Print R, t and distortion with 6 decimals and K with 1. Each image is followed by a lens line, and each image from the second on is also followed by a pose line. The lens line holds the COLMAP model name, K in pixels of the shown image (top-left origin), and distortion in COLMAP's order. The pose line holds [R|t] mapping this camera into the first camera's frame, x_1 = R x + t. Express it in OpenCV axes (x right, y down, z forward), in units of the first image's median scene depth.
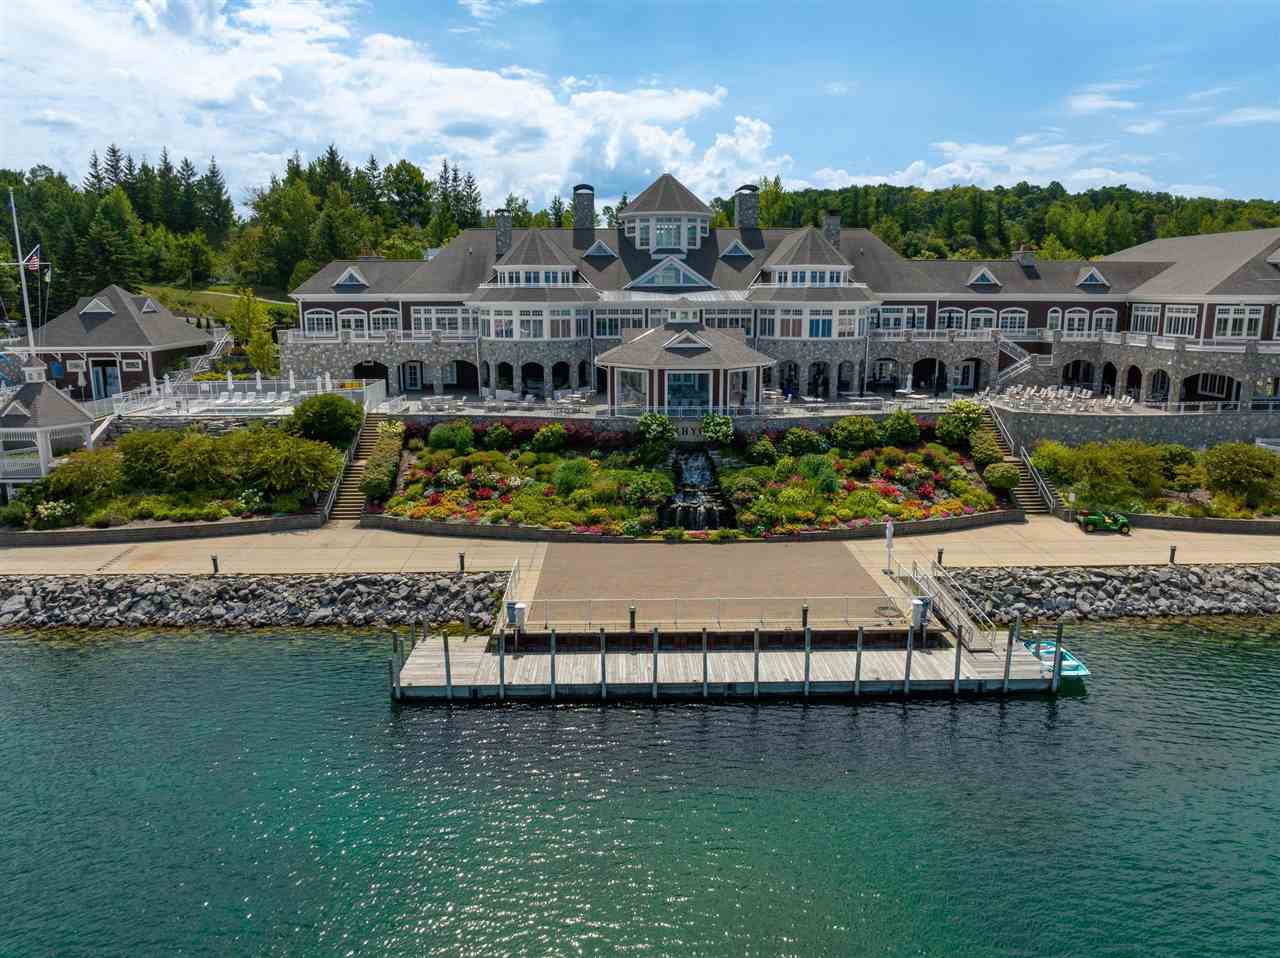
lens RADIAL K [[907.6, 0, 640.0], [0, 907.6, 479.0], [0, 0, 1]] dist [-0.041088, -0.000114]
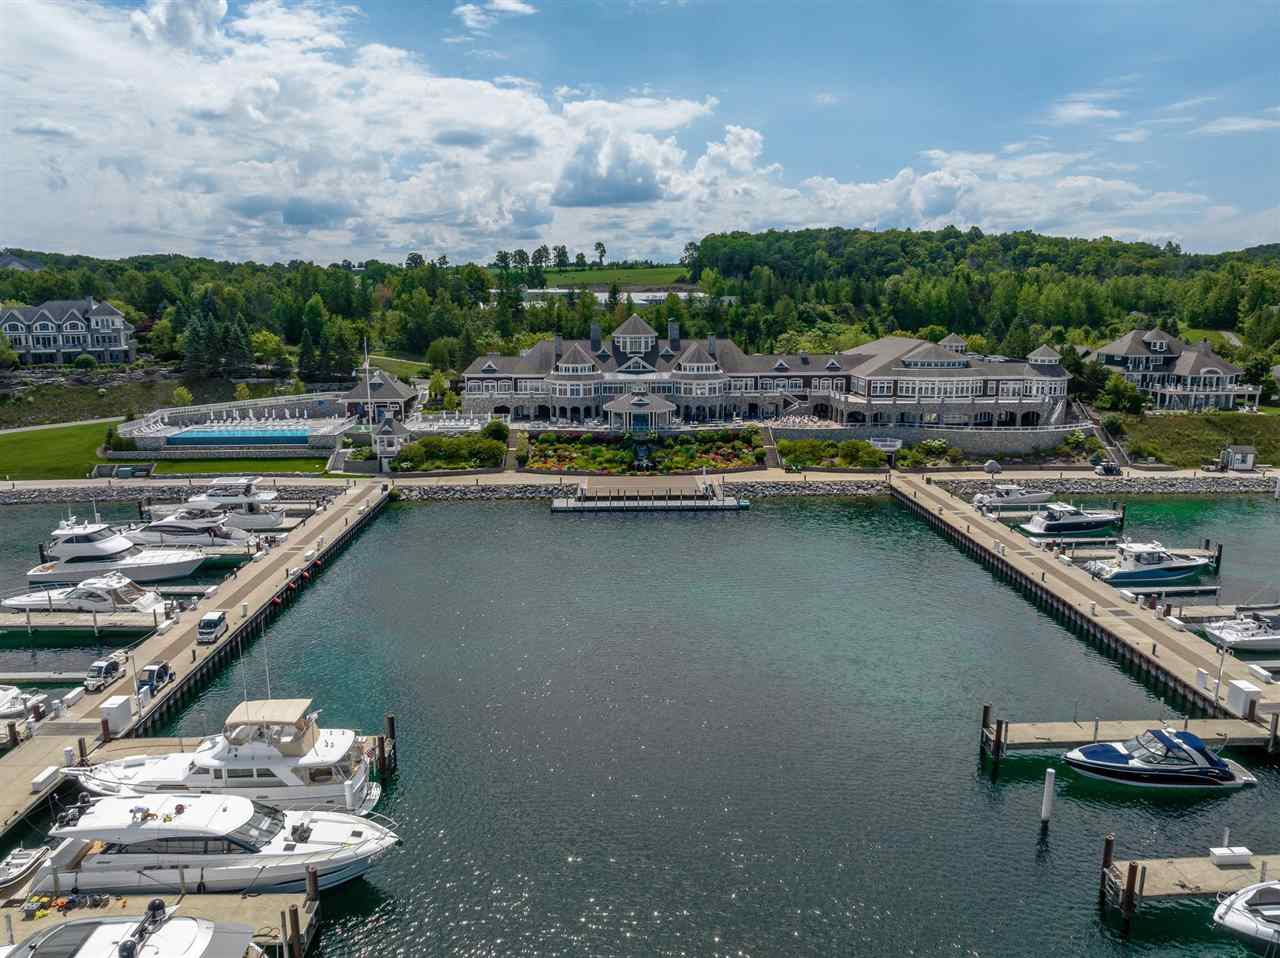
lens RADIAL K [[907.6, 0, 640.0], [0, 907.6, 479.0], [0, 0, 1]] dist [-0.041088, -0.000114]
pose [[0.999968, -0.004056, 0.006941, 0.028050], [0.004097, 0.999974, -0.005932, 0.069956], [-0.006917, 0.005960, 0.999958, -1.304830]]
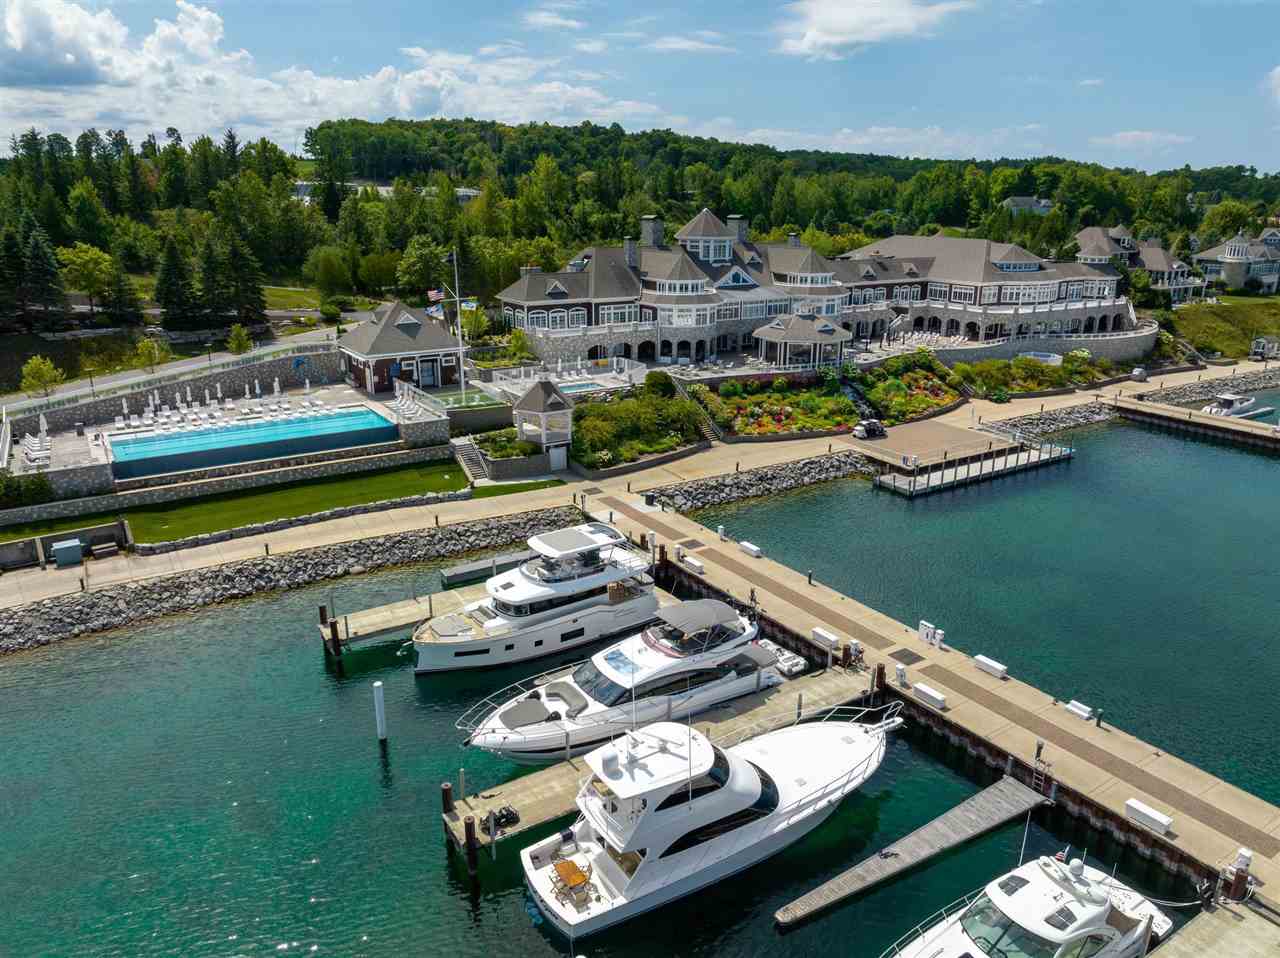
lens RADIAL K [[919.5, 0, 638.7], [0, 919.5, 458.0], [0, 0, 1]] dist [-0.078627, 0.059327]
pose [[0.855162, -0.138334, 0.499562, -1.074463], [0.101749, 0.989781, 0.099903, -0.093410], [-0.508277, -0.034604, 0.860498, -0.382170]]
